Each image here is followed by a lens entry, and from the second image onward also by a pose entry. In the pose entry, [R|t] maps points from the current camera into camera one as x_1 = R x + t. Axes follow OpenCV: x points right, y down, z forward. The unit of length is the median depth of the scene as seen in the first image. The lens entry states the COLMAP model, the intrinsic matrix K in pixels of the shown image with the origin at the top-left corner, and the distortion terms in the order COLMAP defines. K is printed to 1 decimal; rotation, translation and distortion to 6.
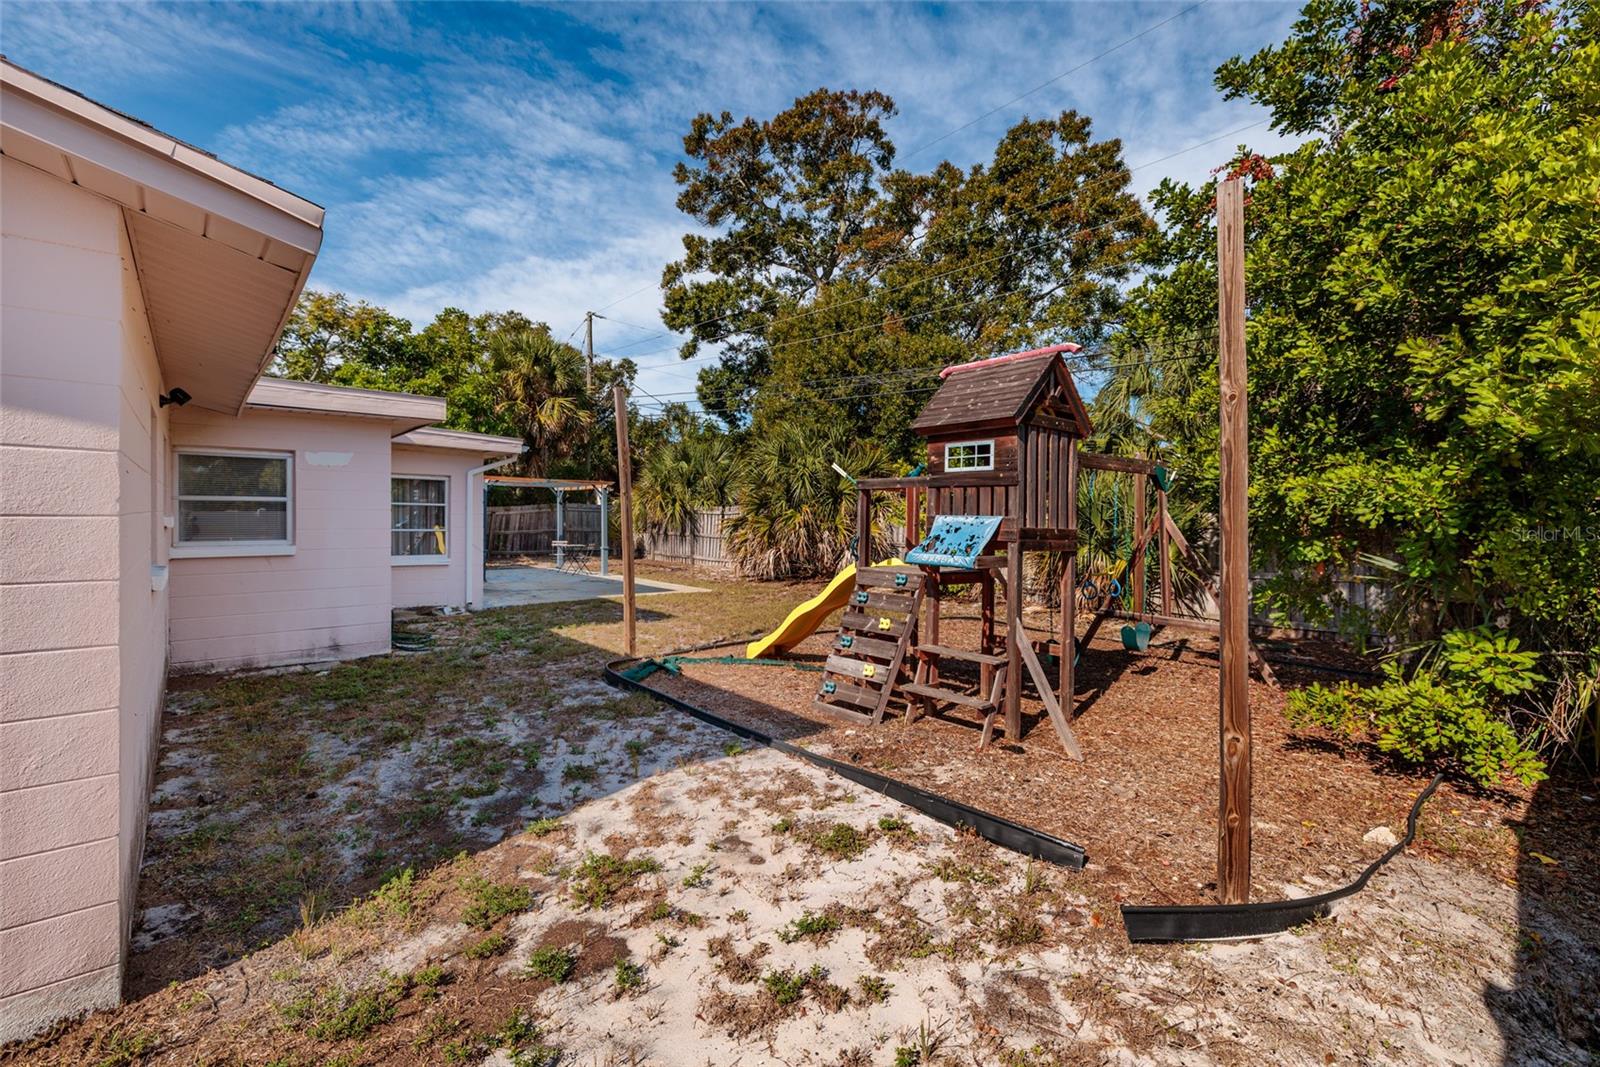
lens RADIAL K [[740.5, 0, 805.2], [0, 740.5, 519.6], [0, 0, 1]] dist [0.001767, 0.000121]
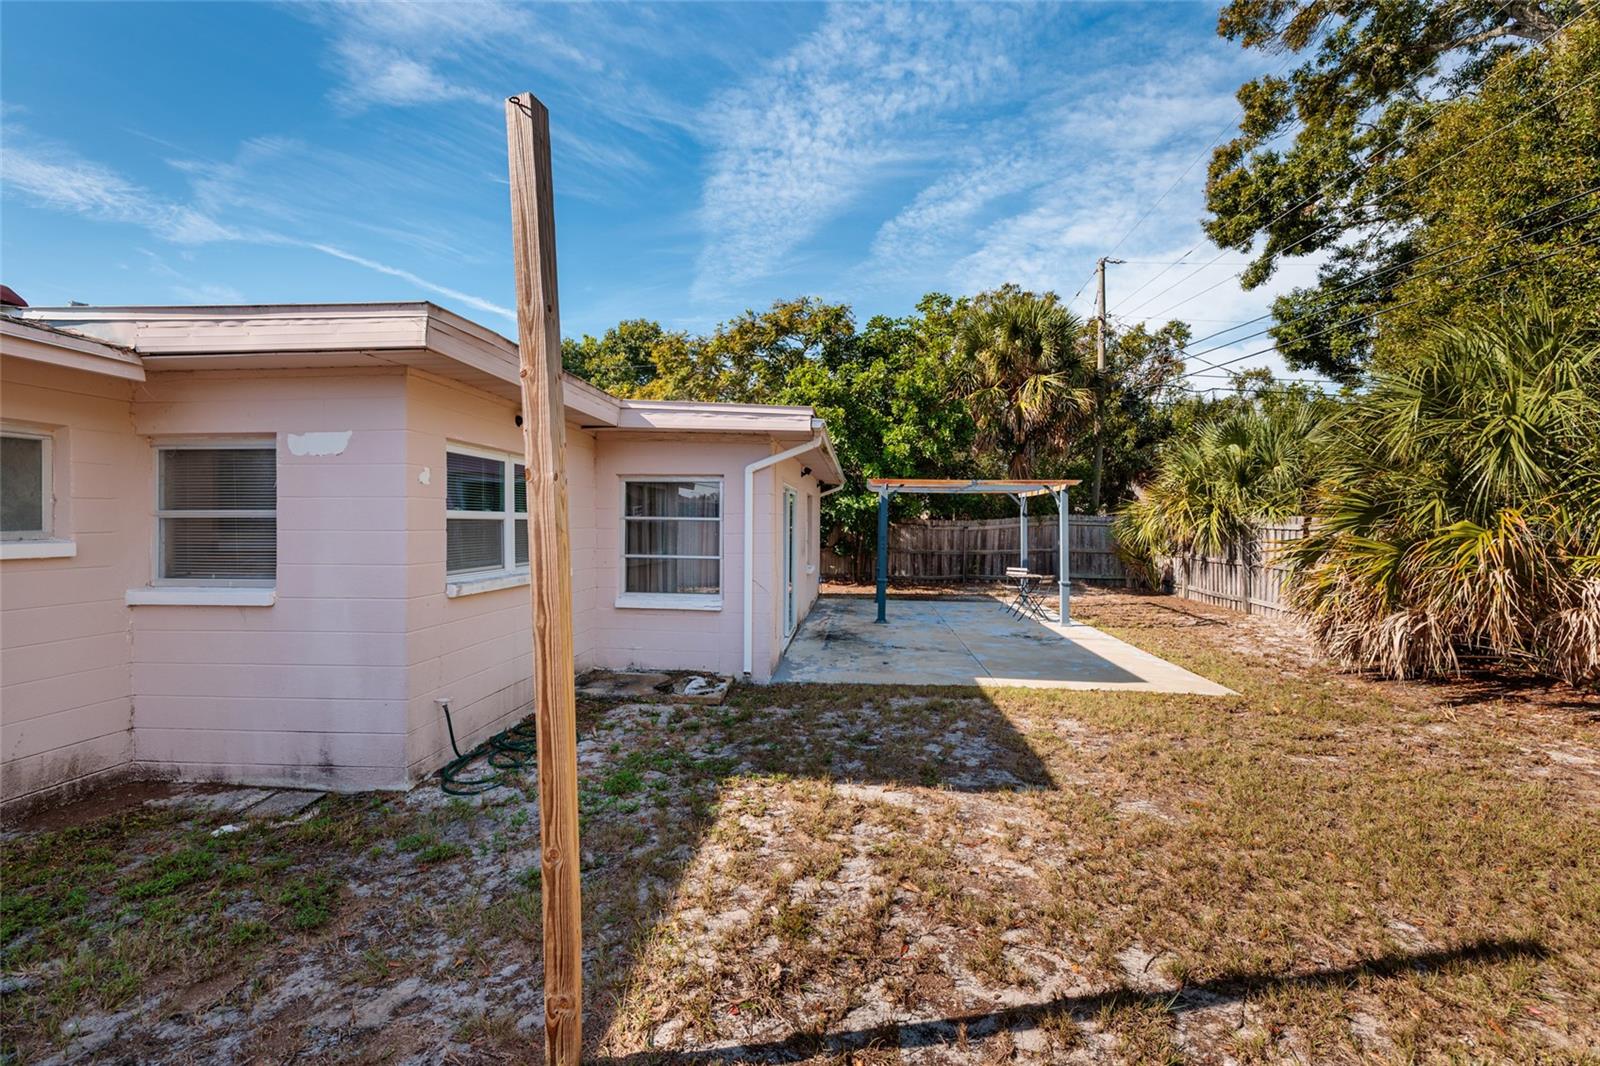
lens RADIAL K [[738.7, 0, 798.7], [0, 738.7, 551.5], [0, 0, 1]] dist [0.012369, 0.000409]
pose [[0.706308, 0.004844, -0.707888, 0.019608], [0.007852, 0.999861, 0.014677, -0.000128], [0.707861, -0.015925, 0.706172, 0.257995]]
